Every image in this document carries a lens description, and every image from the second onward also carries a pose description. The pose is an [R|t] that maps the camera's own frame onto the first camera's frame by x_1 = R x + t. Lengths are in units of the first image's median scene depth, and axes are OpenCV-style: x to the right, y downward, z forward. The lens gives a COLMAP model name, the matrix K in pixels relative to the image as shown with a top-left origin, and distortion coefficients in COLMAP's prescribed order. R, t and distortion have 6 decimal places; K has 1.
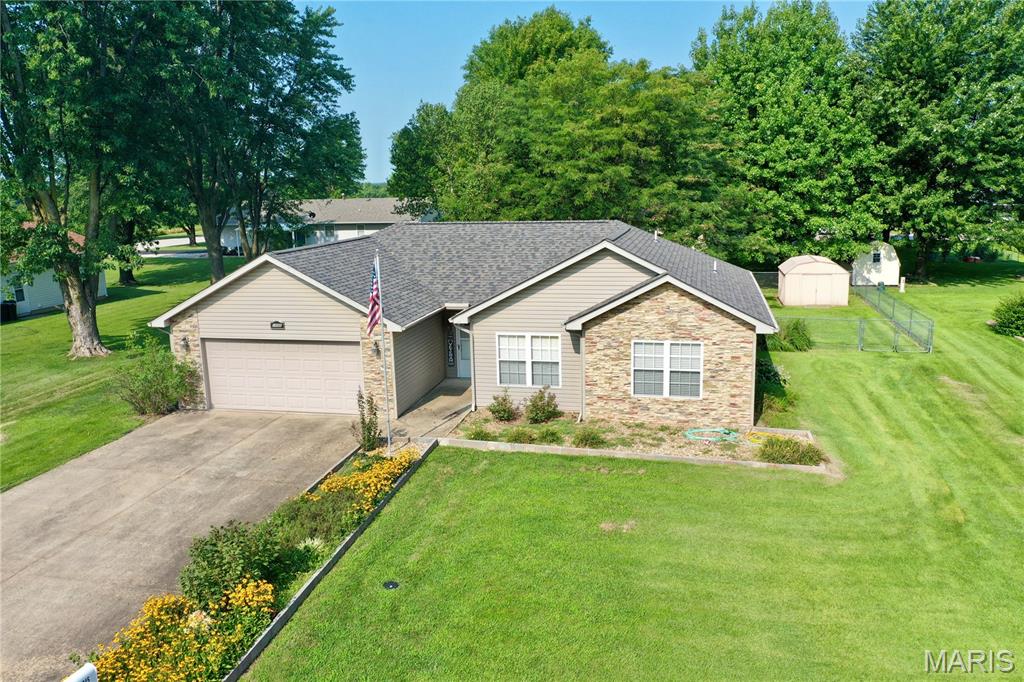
lens RADIAL K [[804.9, 0, 512.0], [0, 804.9, 341.0], [0, 0, 1]] dist [-0.008018, 0.003289]
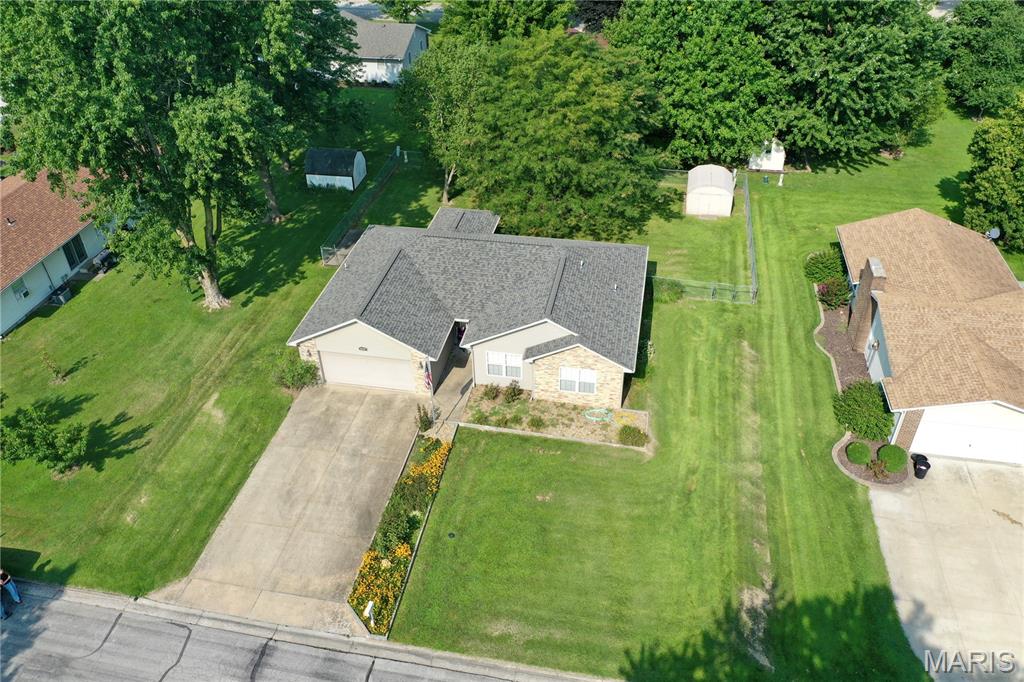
lens RADIAL K [[804.9, 0, 512.0], [0, 804.9, 341.0], [0, 0, 1]] dist [-0.008018, 0.003289]
pose [[0.999247, -0.015998, 0.035352, -0.025207], [-0.000208, 0.908836, 0.417153, -0.798267], [-0.038803, -0.416847, 0.908148, -0.638851]]
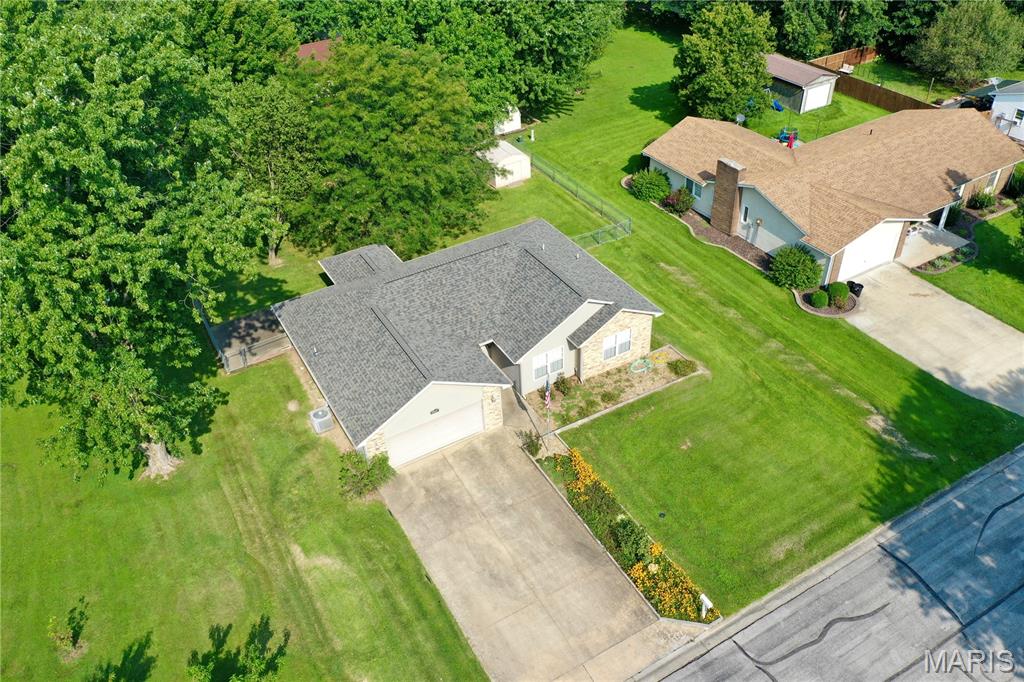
lens RADIAL K [[804.9, 0, 512.0], [0, 804.9, 341.0], [0, 0, 1]] dist [-0.008018, 0.003289]
pose [[0.731349, -0.419715, 0.537558, -1.018714], [0.158260, 0.871131, 0.464849, -0.898596], [-0.663387, -0.254893, 0.703525, -0.218960]]
